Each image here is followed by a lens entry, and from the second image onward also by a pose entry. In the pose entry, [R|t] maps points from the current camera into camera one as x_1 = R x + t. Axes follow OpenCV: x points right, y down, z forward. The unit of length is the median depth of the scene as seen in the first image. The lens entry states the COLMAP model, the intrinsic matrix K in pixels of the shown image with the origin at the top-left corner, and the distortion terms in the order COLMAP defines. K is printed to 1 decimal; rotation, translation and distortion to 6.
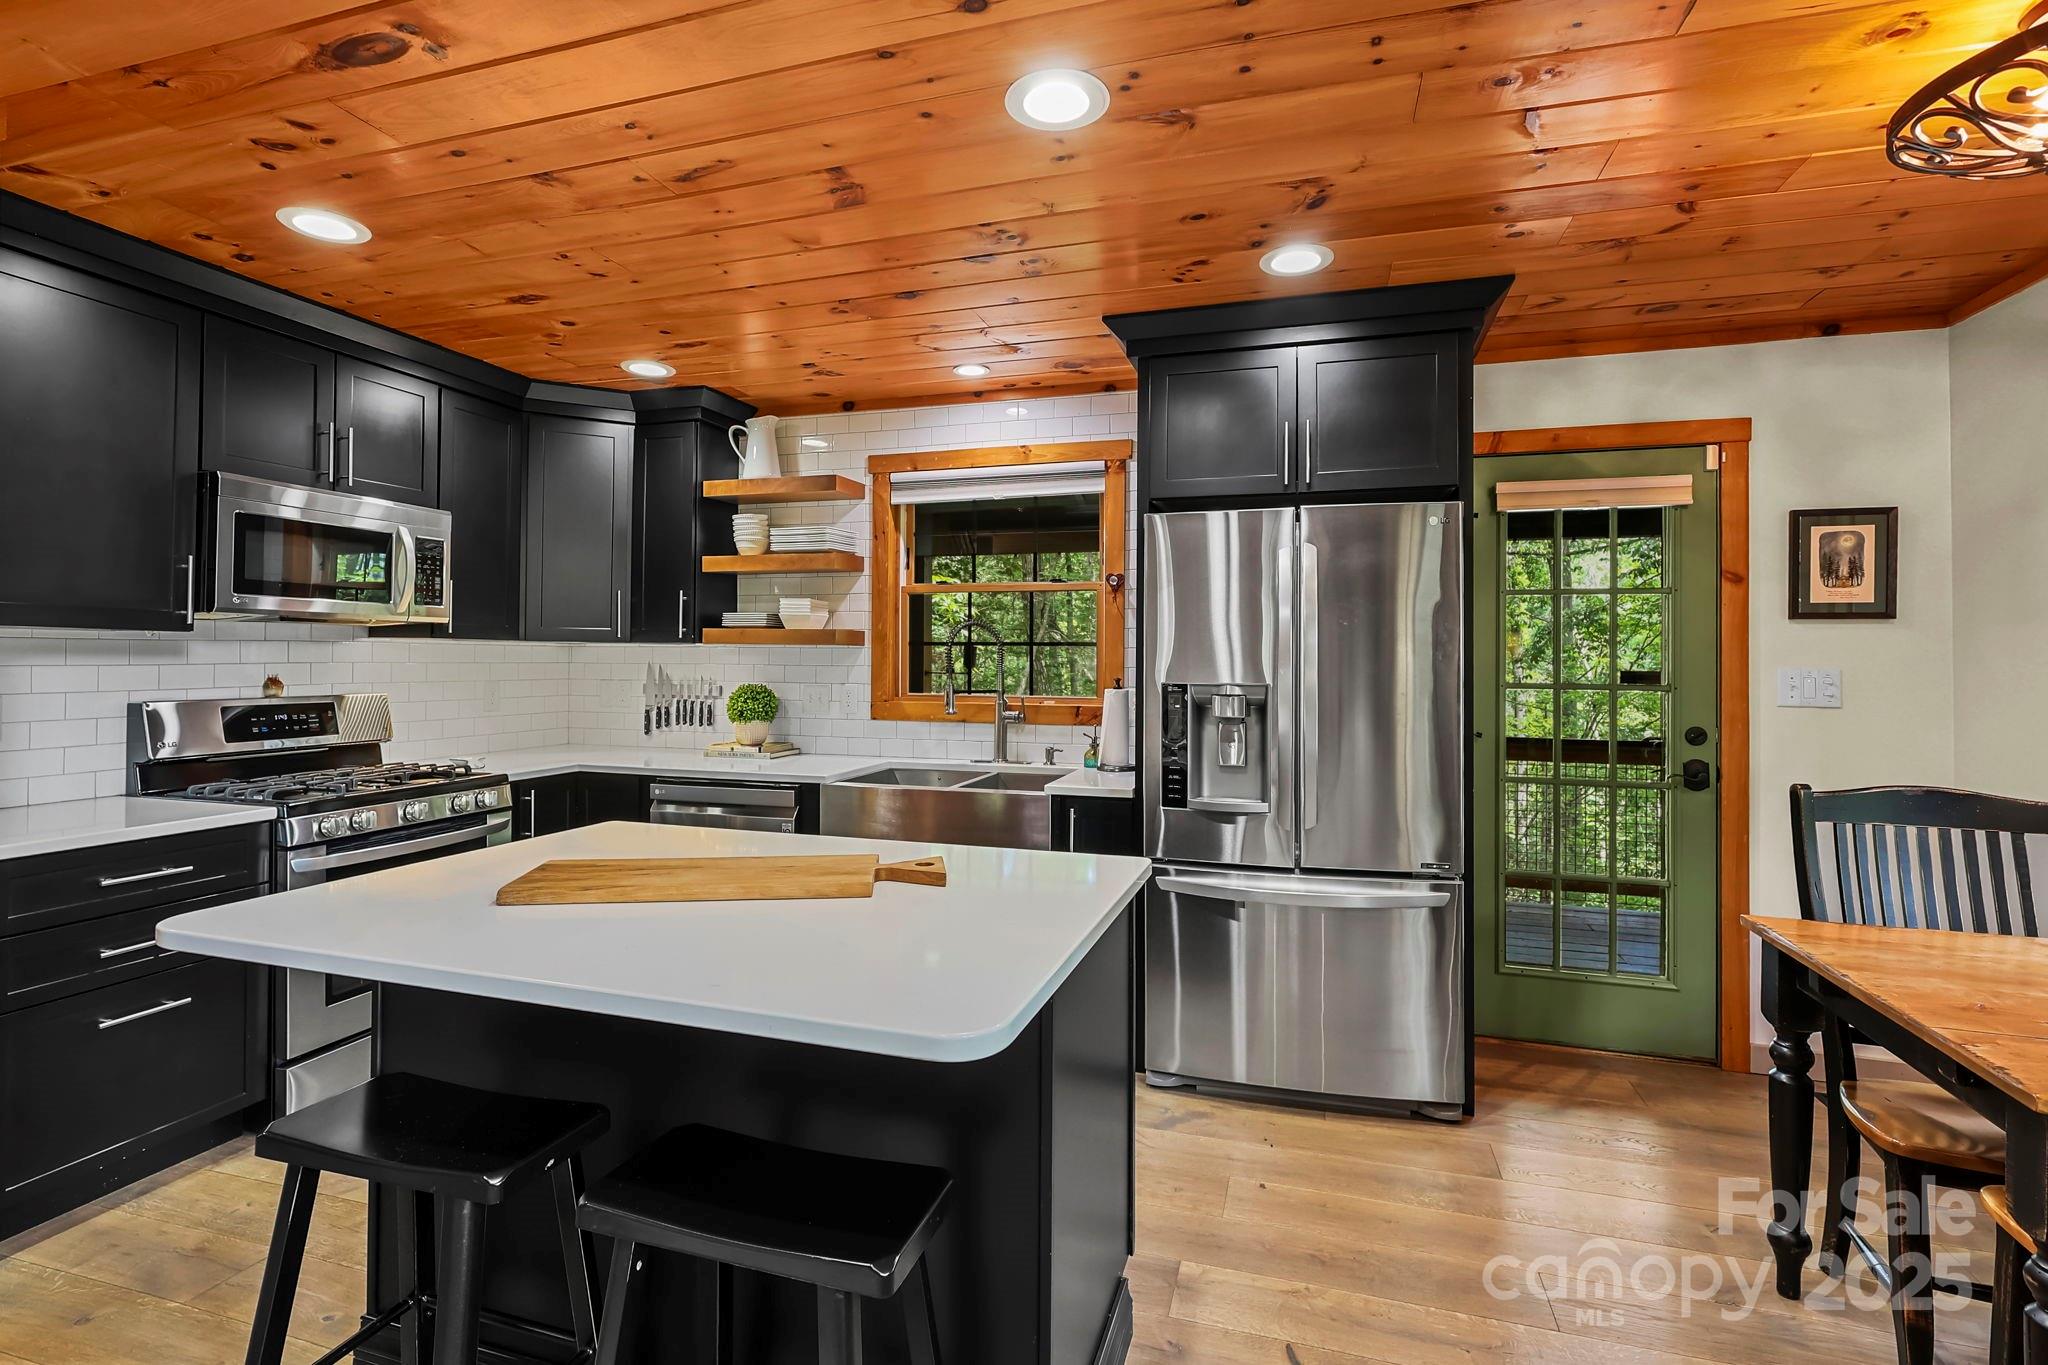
lens RADIAL K [[950.7, 0, 1021.1], [0, 950.7, 651.0], [0, 0, 1]] dist [-0.003051, 0.000246]
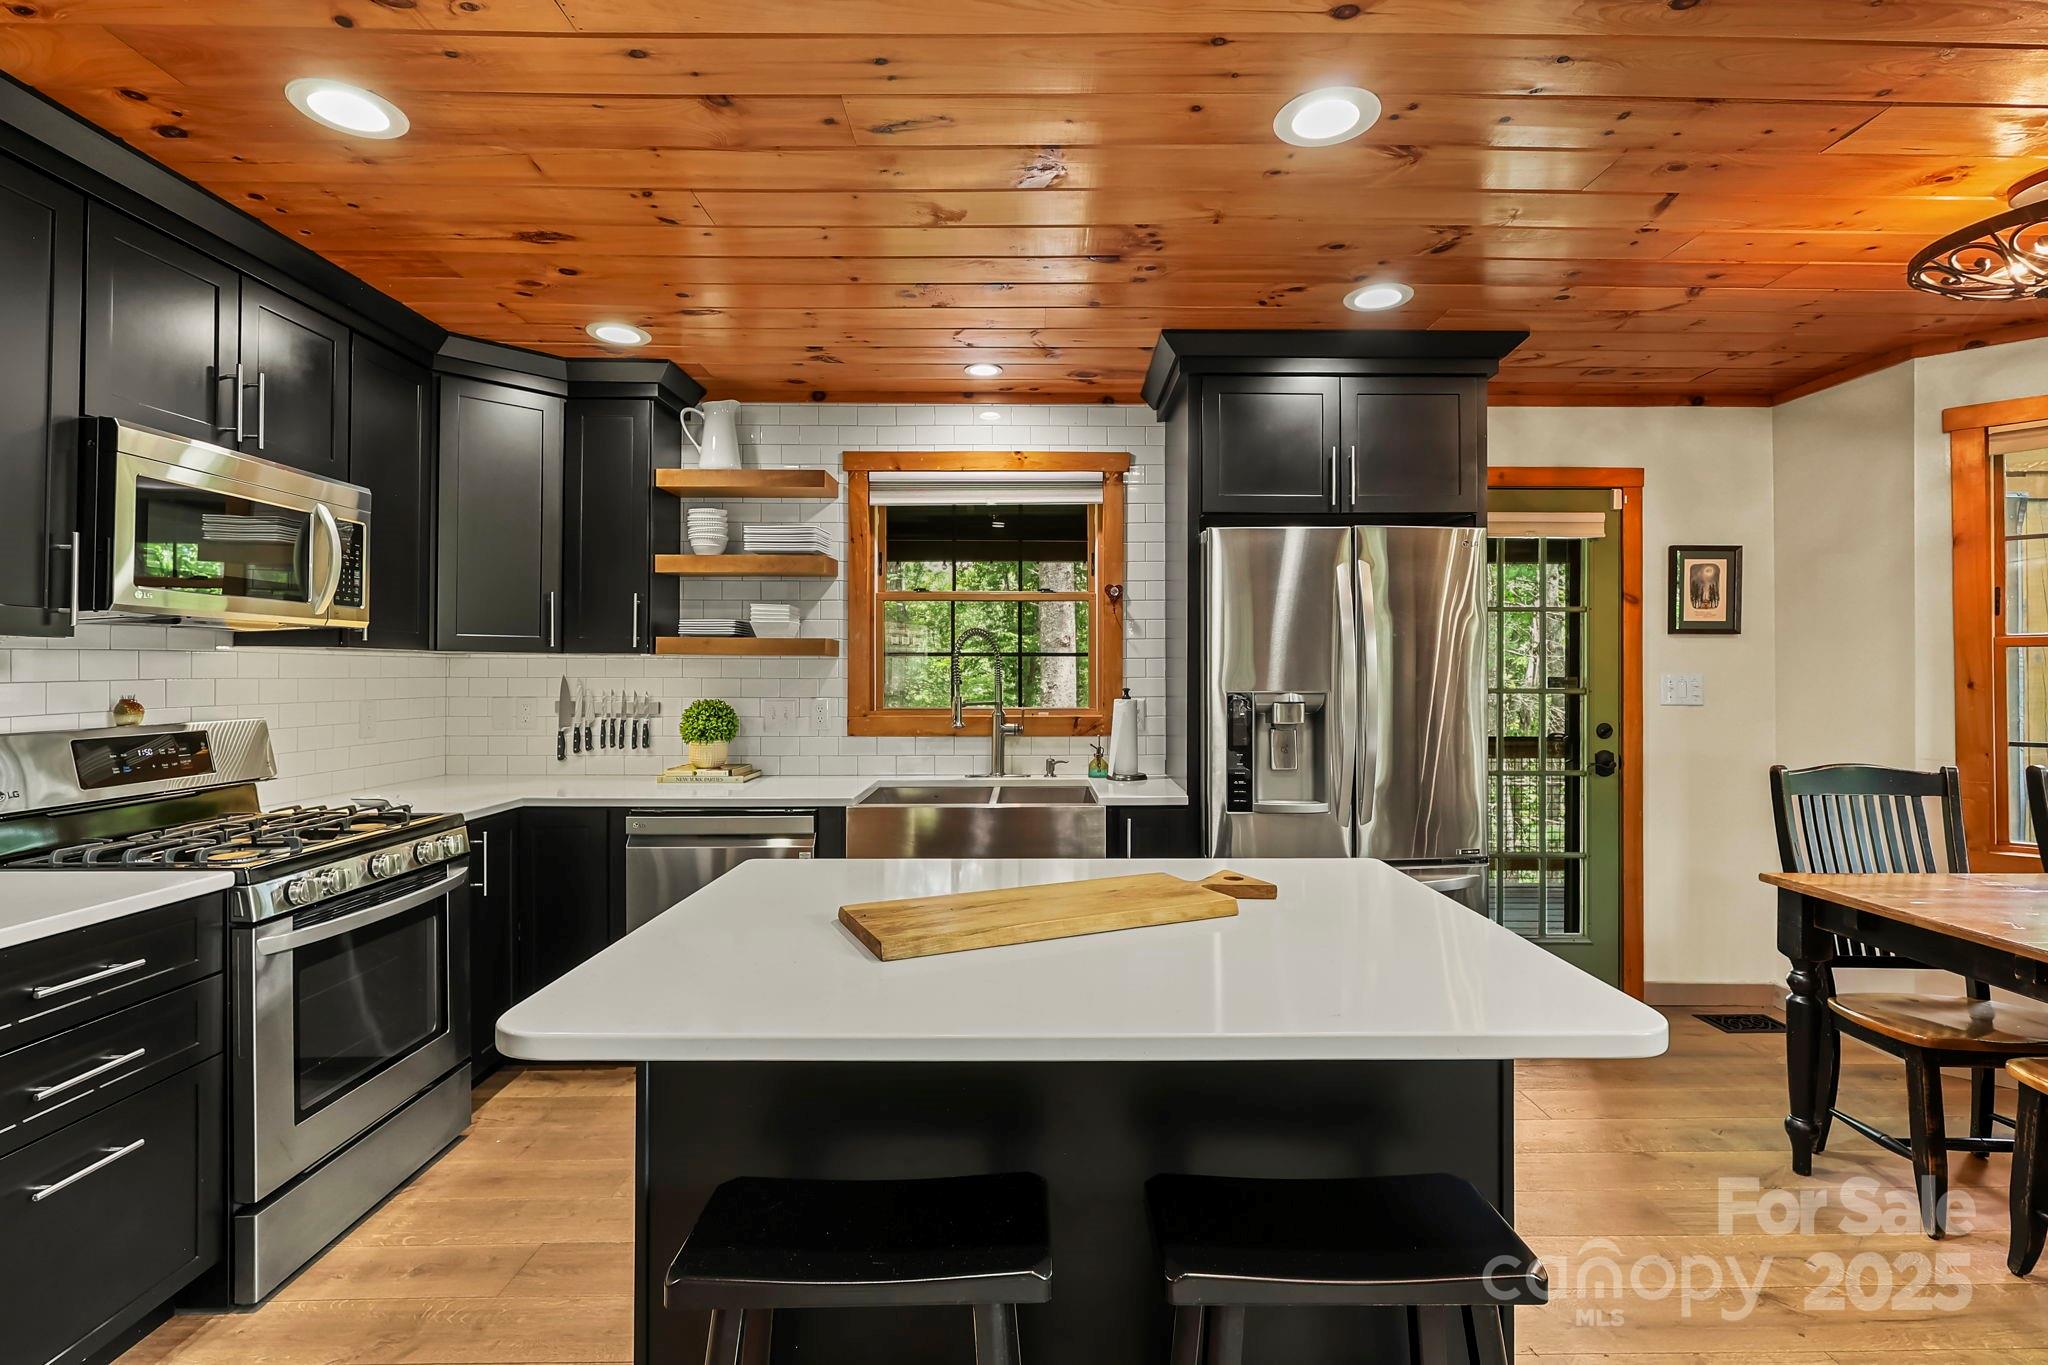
lens RADIAL K [[950.7, 0, 1038.5], [0, 950.7, 668.2], [0, 0, 1]] dist [-0.003051, 0.000246]
pose [[0.952448, -0.004762, 0.304666, -0.337314], [0.003132, 0.999978, 0.005840, 0.001240], [-0.304687, -0.004608, 0.952442, 0.074276]]
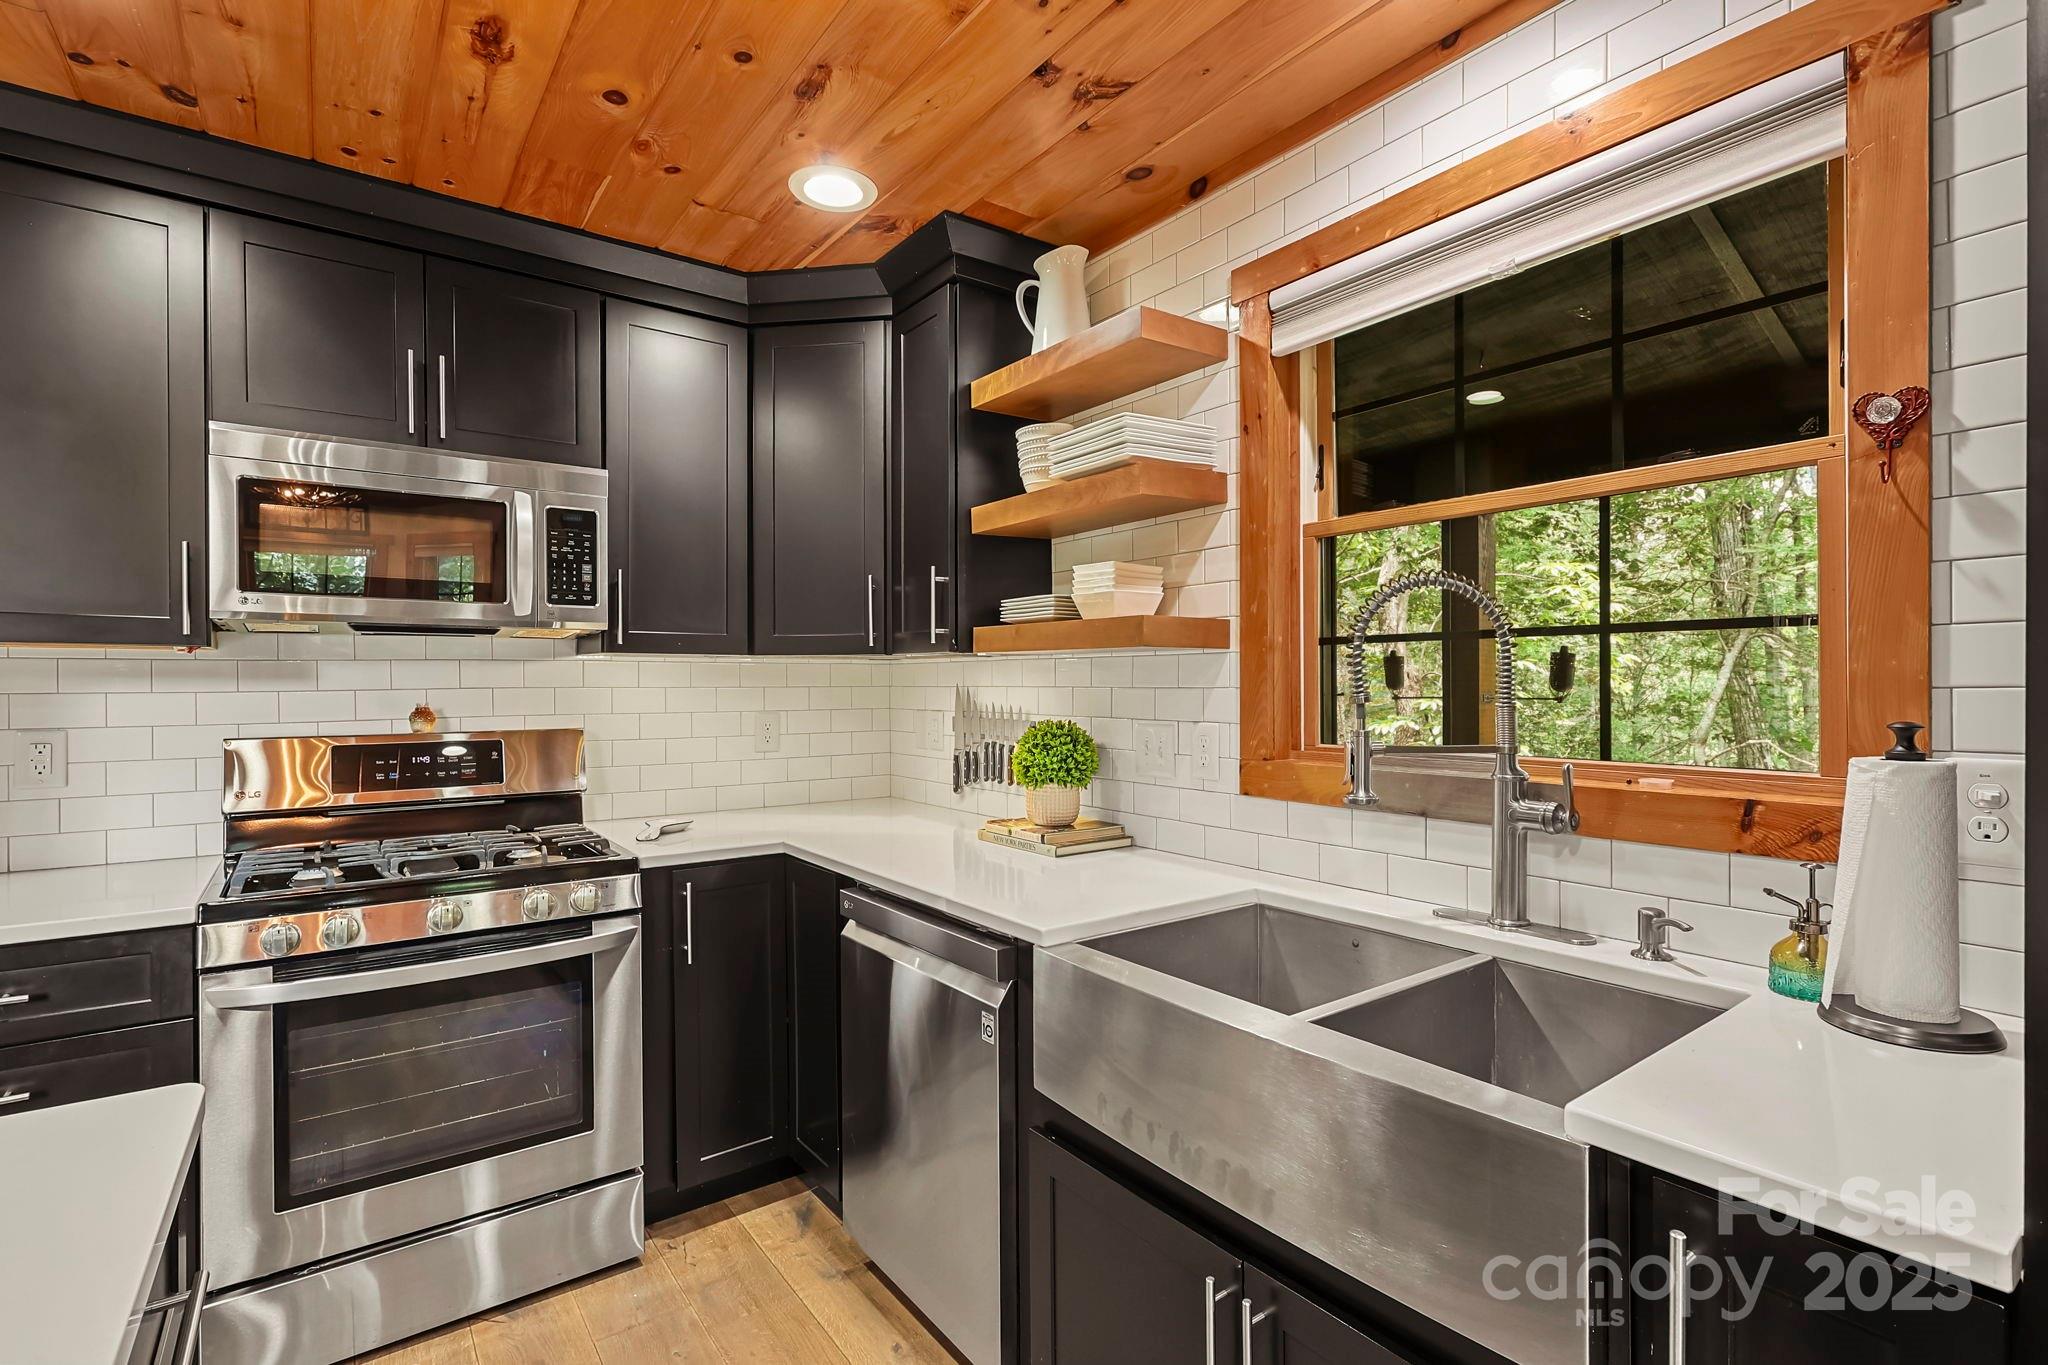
lens RADIAL K [[950.7, 0, 1028.5], [0, 950.7, 687.4], [0, 0, 1]] dist [-0.003051, 0.000246]
pose [[0.805051, -0.006872, -0.593166, 0.064302], [0.013911, 0.999877, 0.007296, 0.013113], [0.593043, -0.014125, 0.805047, 0.678099]]
